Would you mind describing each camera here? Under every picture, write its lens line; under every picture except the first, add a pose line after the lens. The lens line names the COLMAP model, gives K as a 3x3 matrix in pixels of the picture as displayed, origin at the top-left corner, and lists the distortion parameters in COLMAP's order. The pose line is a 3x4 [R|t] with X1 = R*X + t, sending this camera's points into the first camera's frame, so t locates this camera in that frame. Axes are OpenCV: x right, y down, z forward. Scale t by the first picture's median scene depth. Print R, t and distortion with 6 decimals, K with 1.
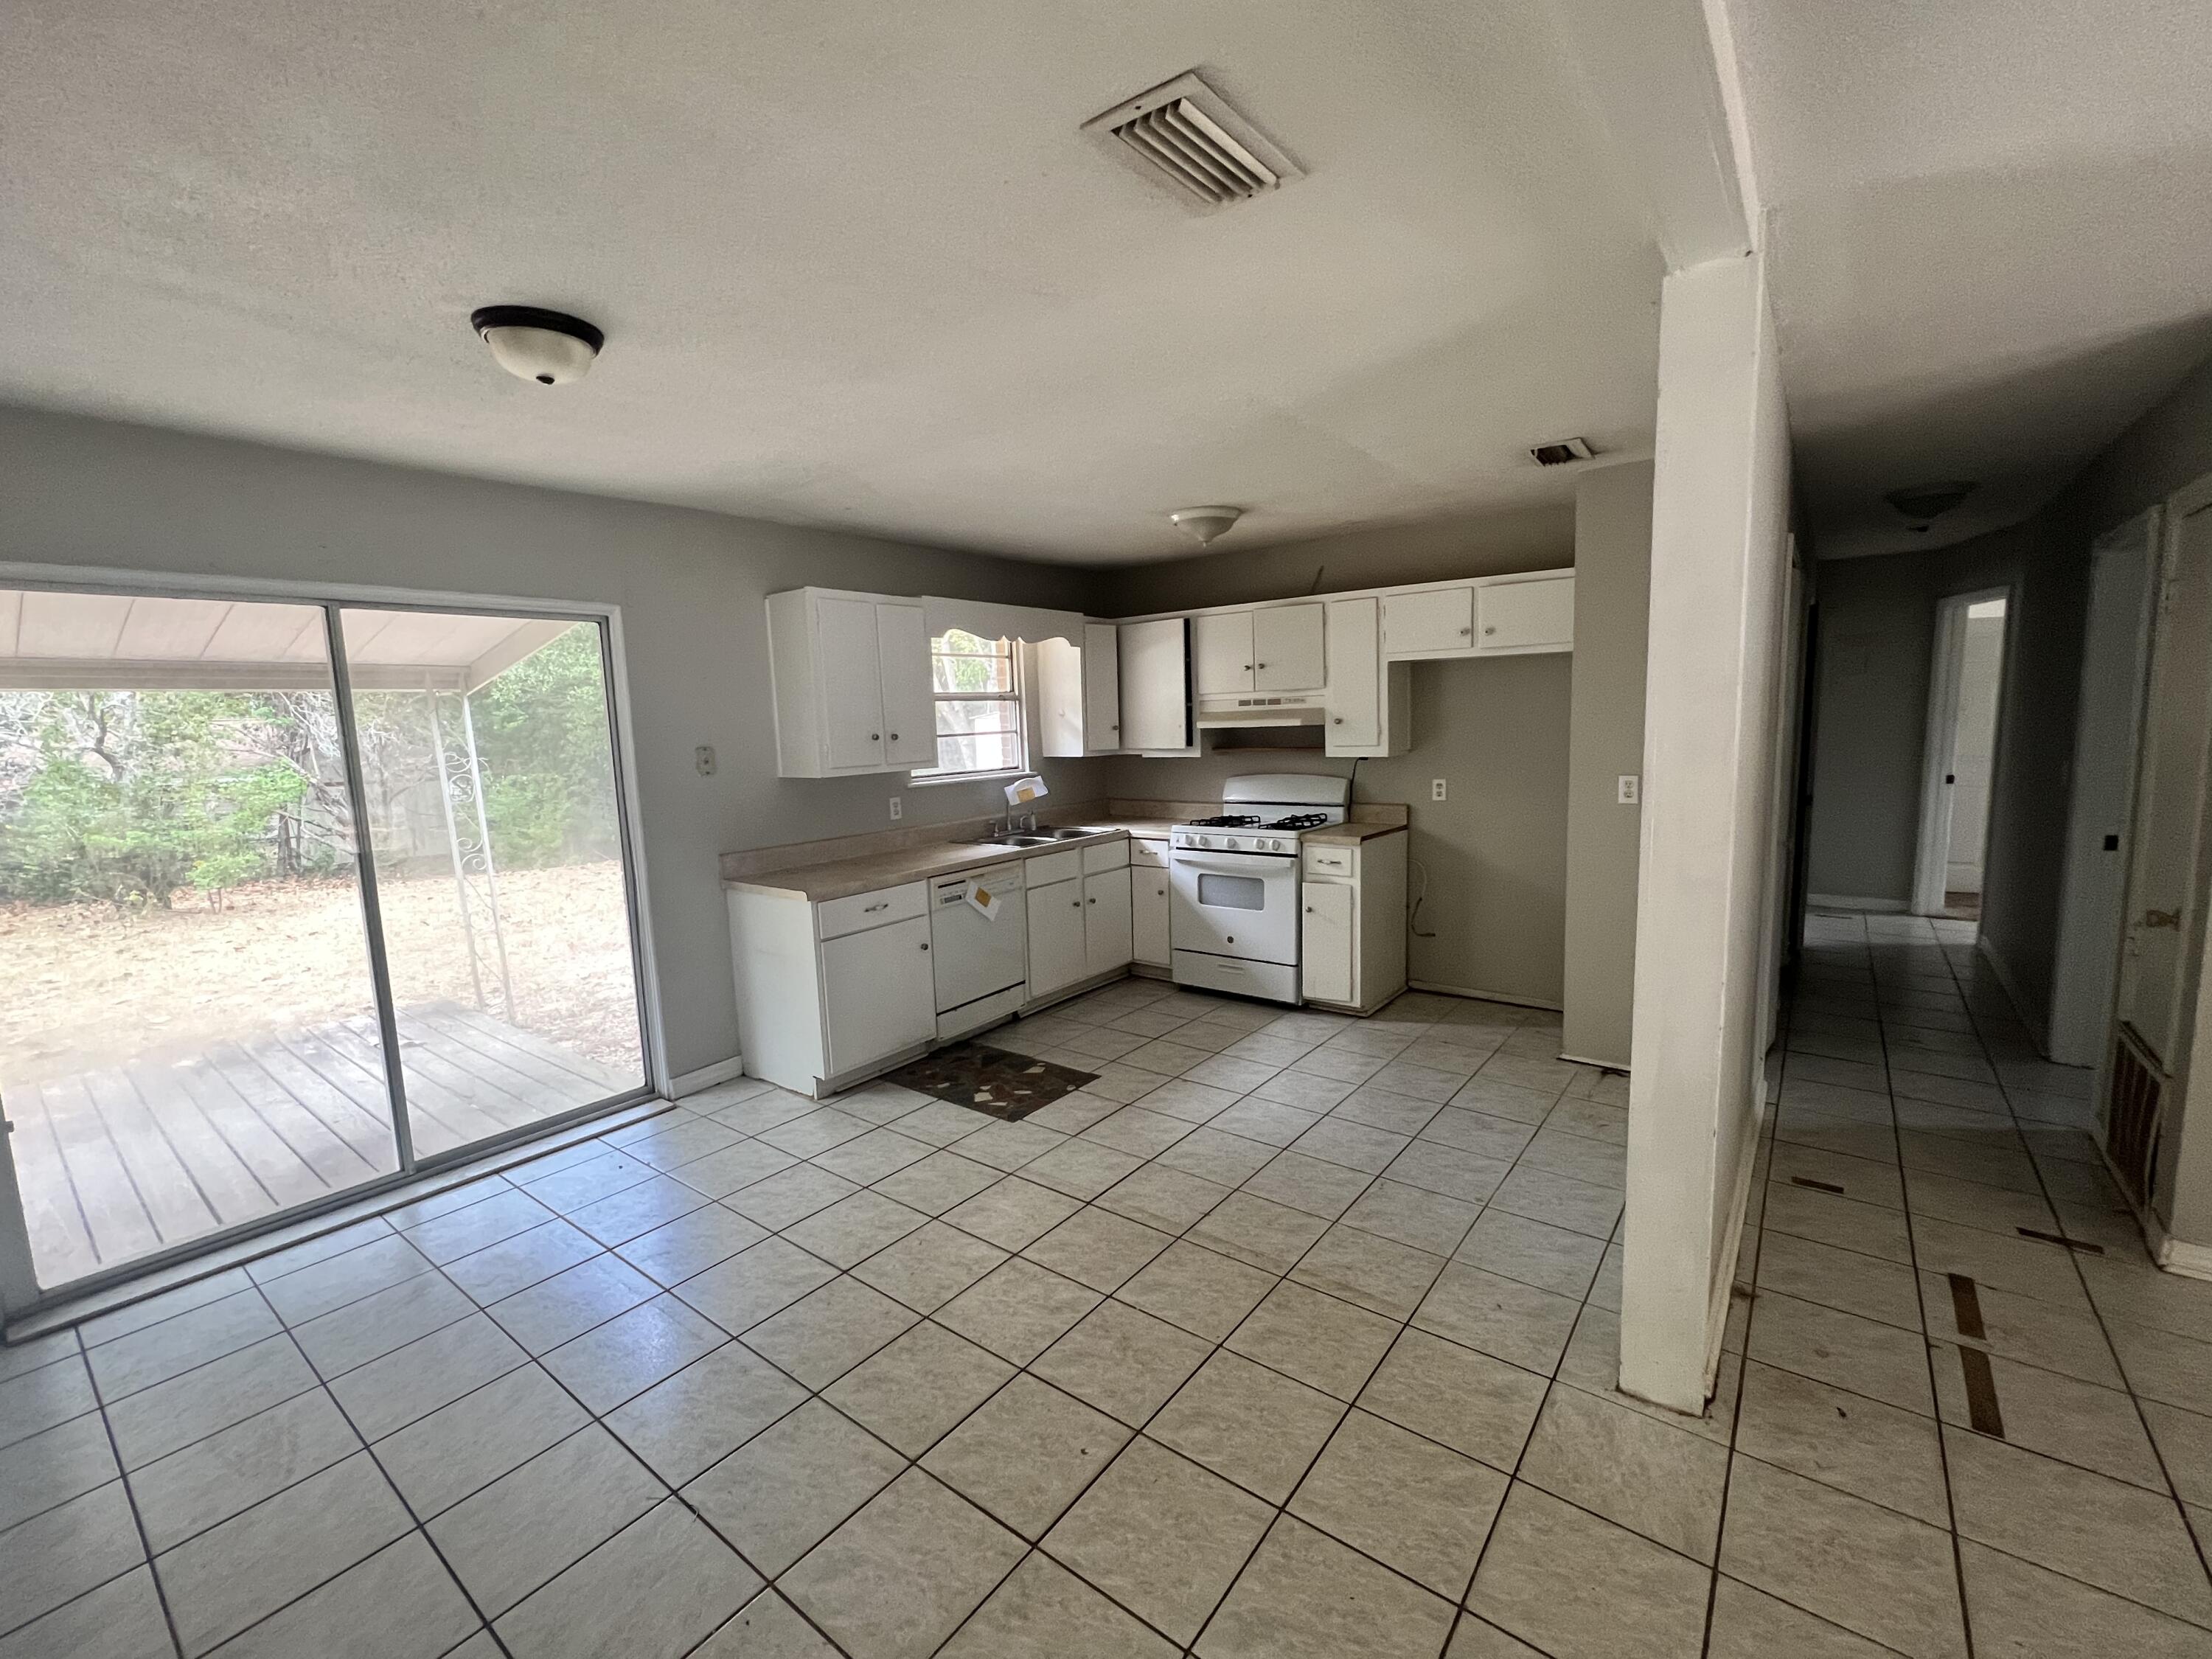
lens RADIAL K [[933.5, 0, 1104.0], [0, 933.5, 834.1], [0, 0, 1]] dist [-0.000790, 0.000329]
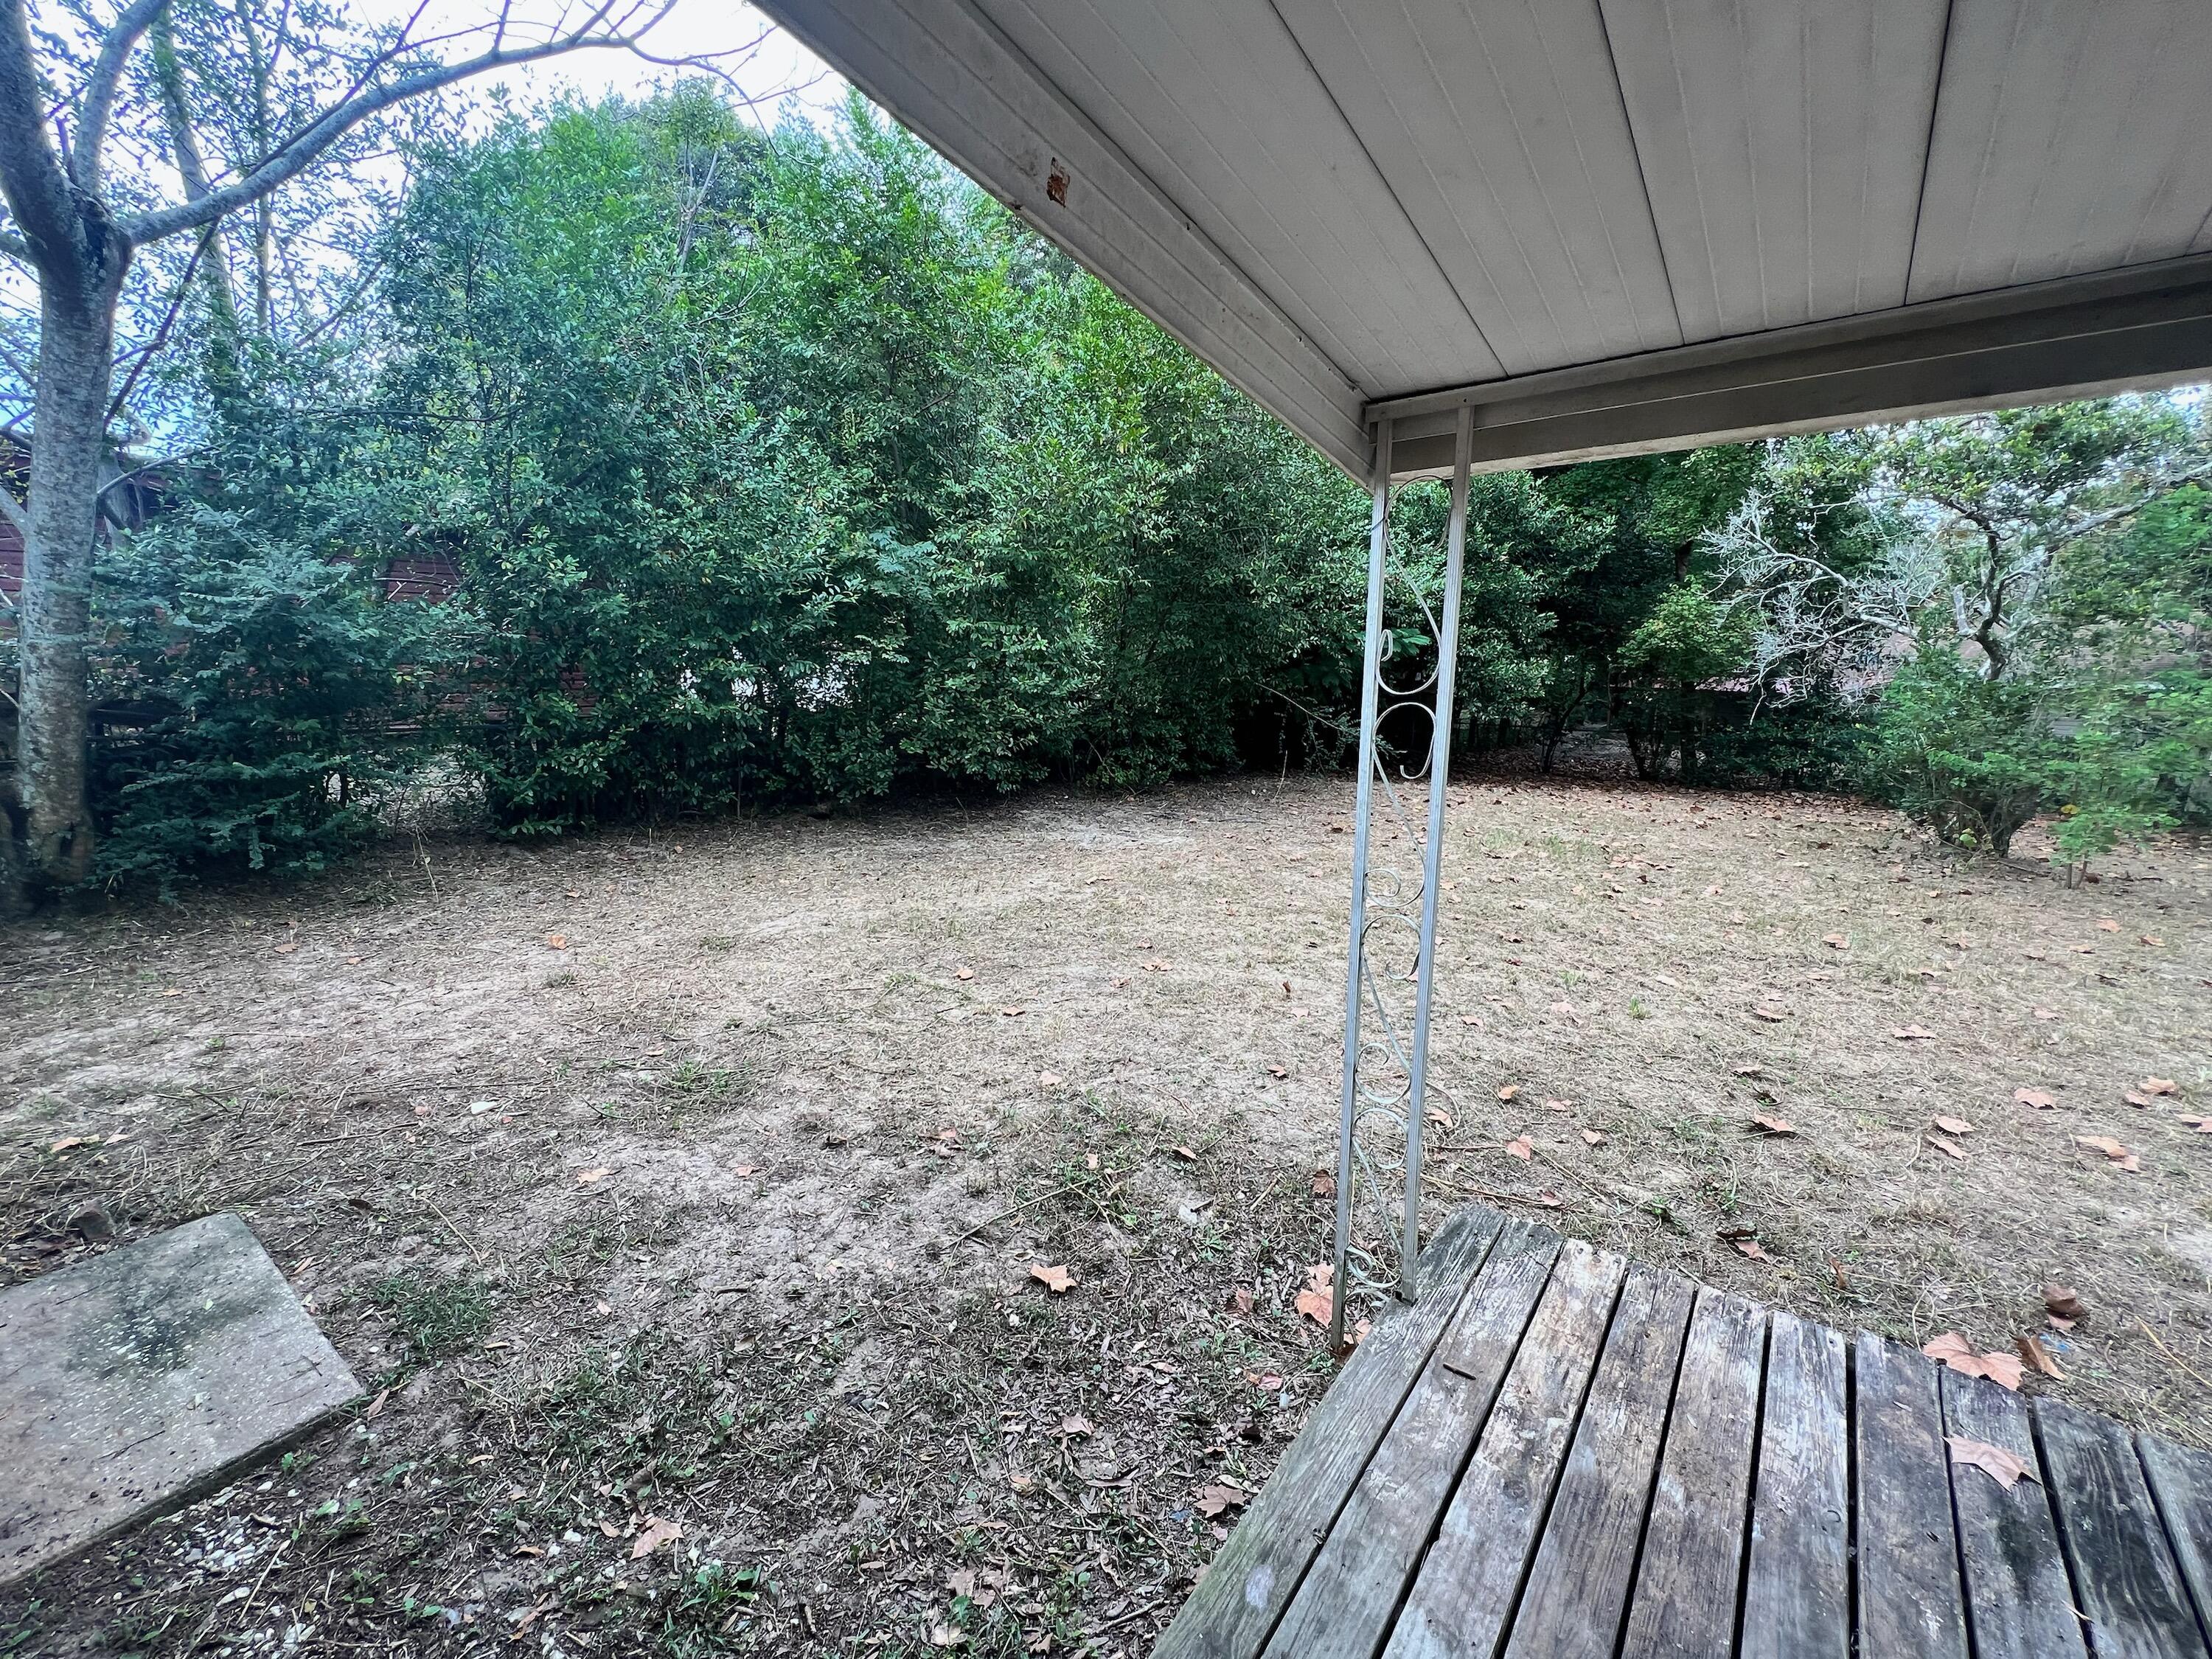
lens RADIAL K [[933.5, 0, 1100.8], [0, 933.5, 830.2], [0, 0, 1]] dist [-0.000790, 0.000329]
pose [[0.009813, 0.209031, -0.977860, -0.313972], [-0.111456, 0.972042, 0.206669, -0.014574], [0.993721, 0.106961, 0.032836, 0.283723]]
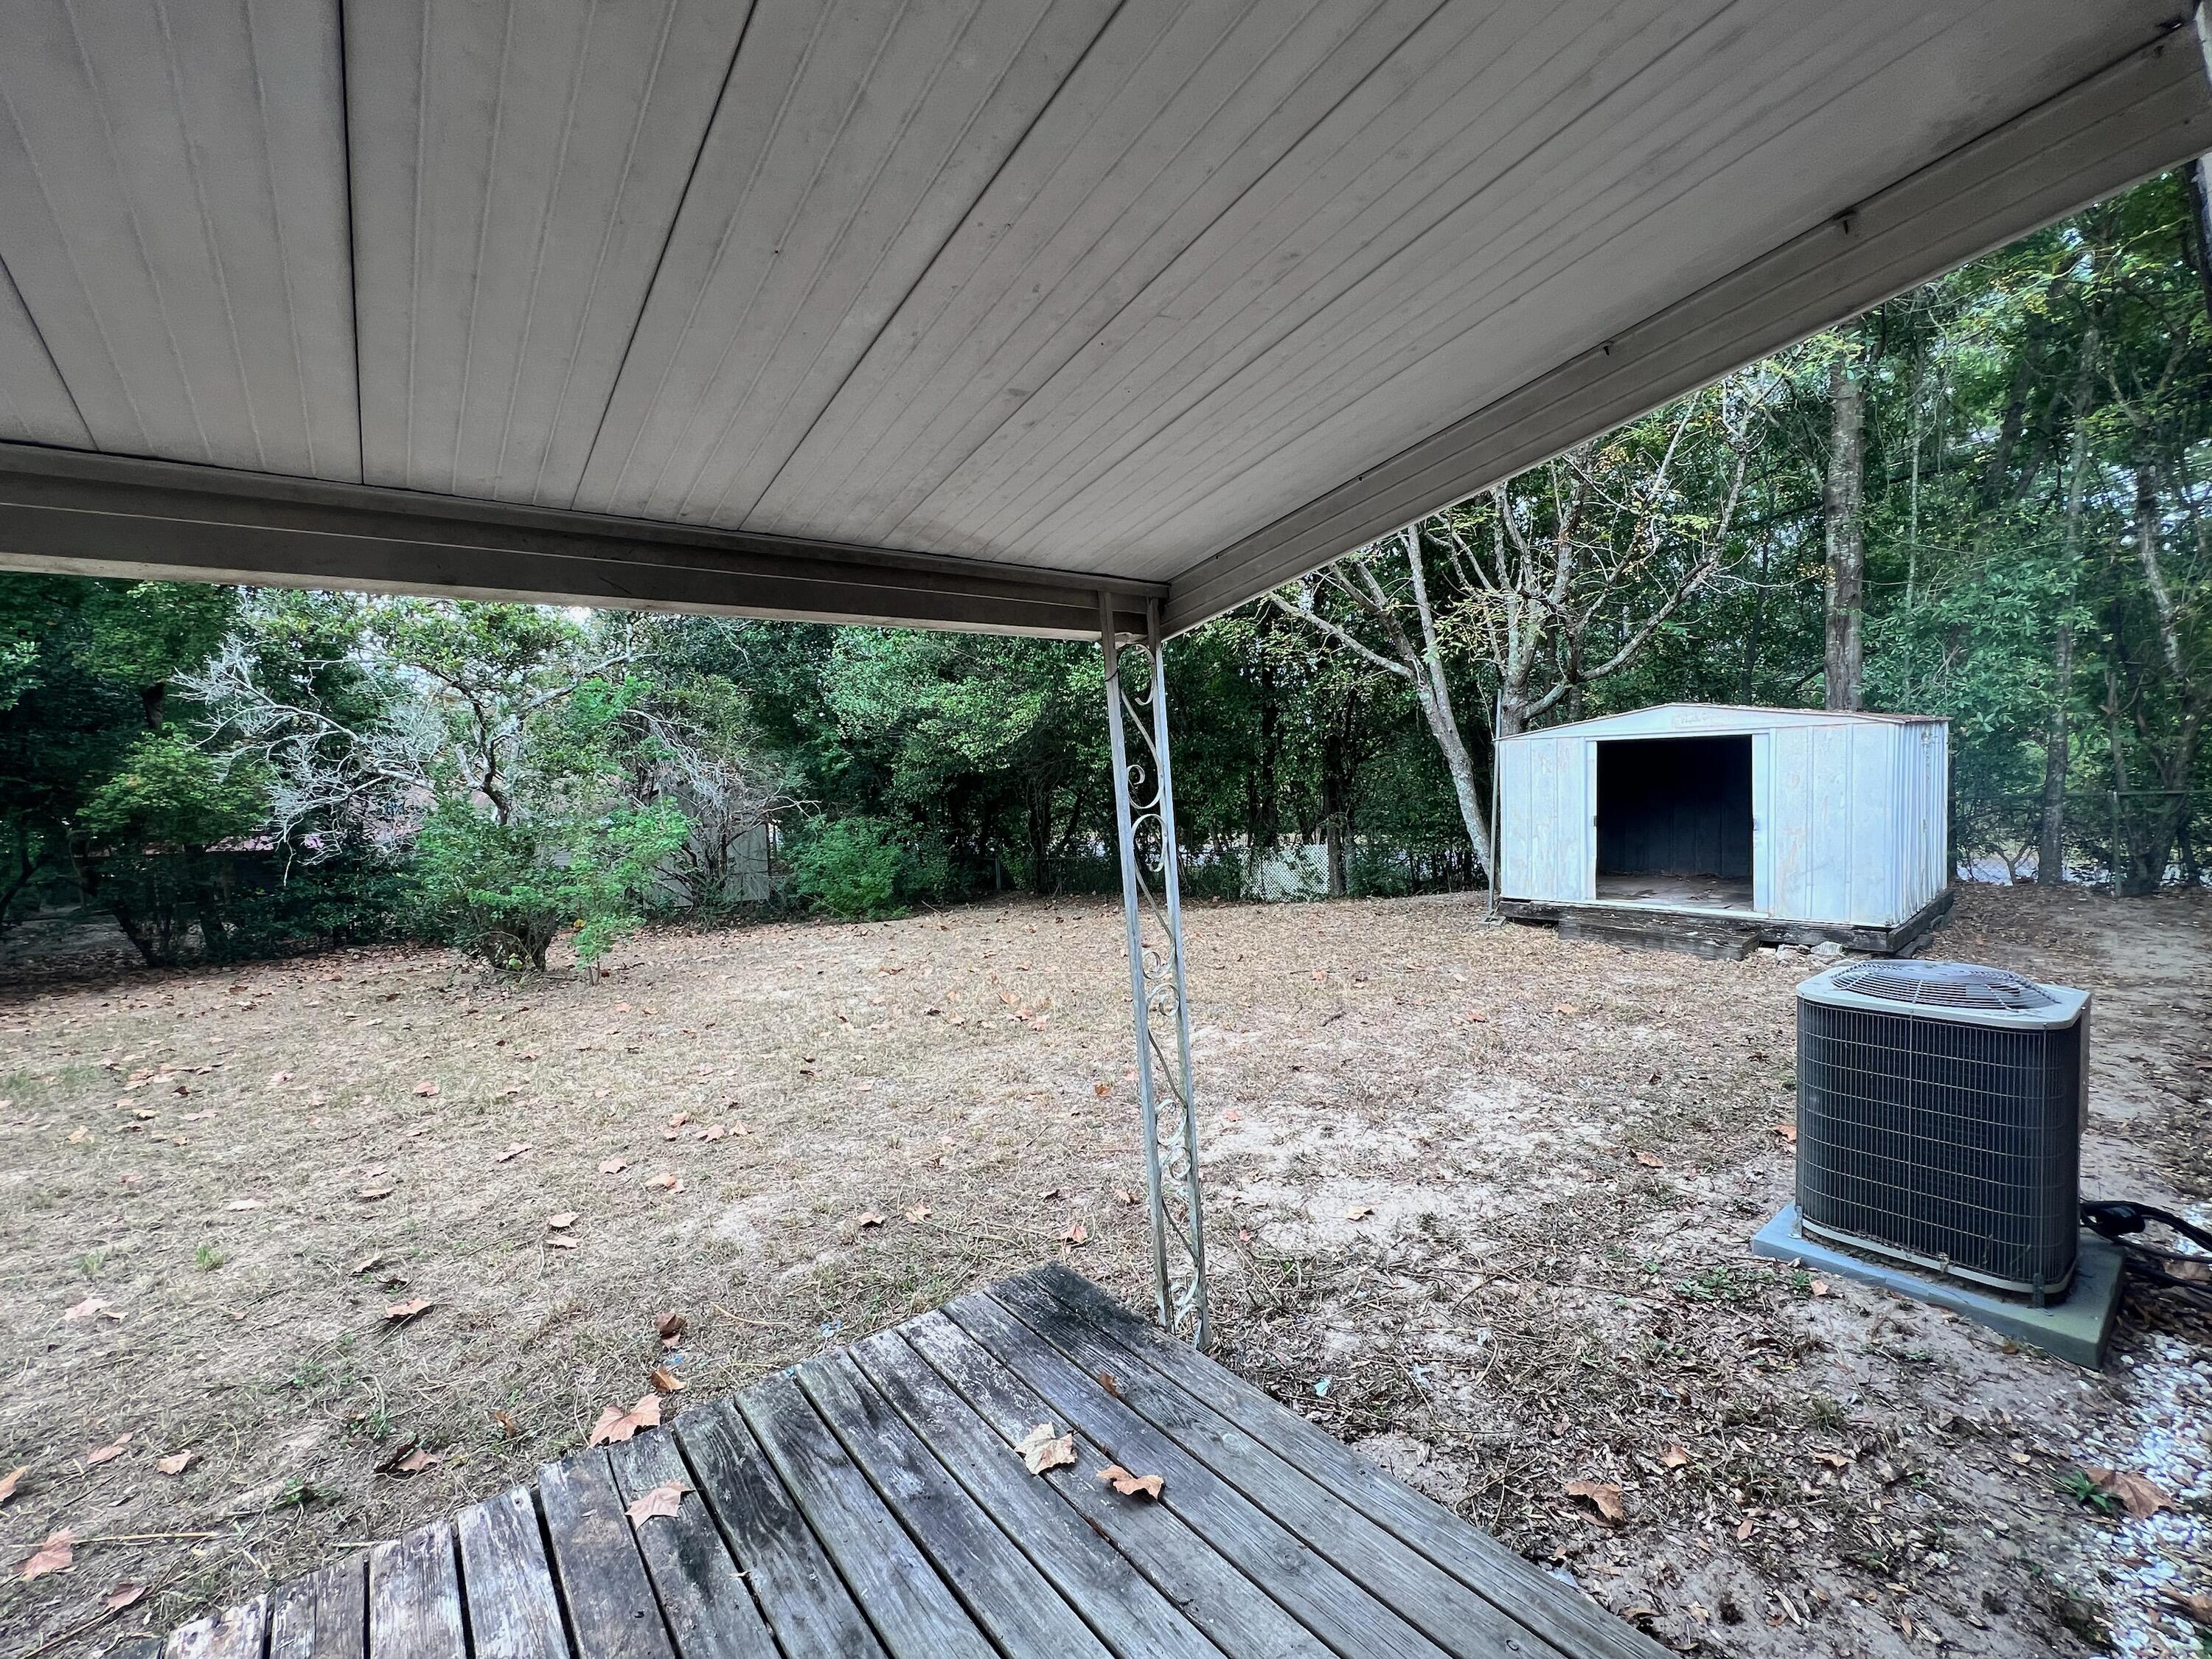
lens RADIAL K [[933.5, 0, 1102.3], [0, 933.5, 829.5], [0, 0, 1]] dist [-0.000790, 0.000329]
pose [[0.973558, 0.002877, -0.228422, -0.321313], [-0.014781, 0.998619, -0.050421, -0.016567], [0.227961, 0.052464, 0.972256, 0.288062]]
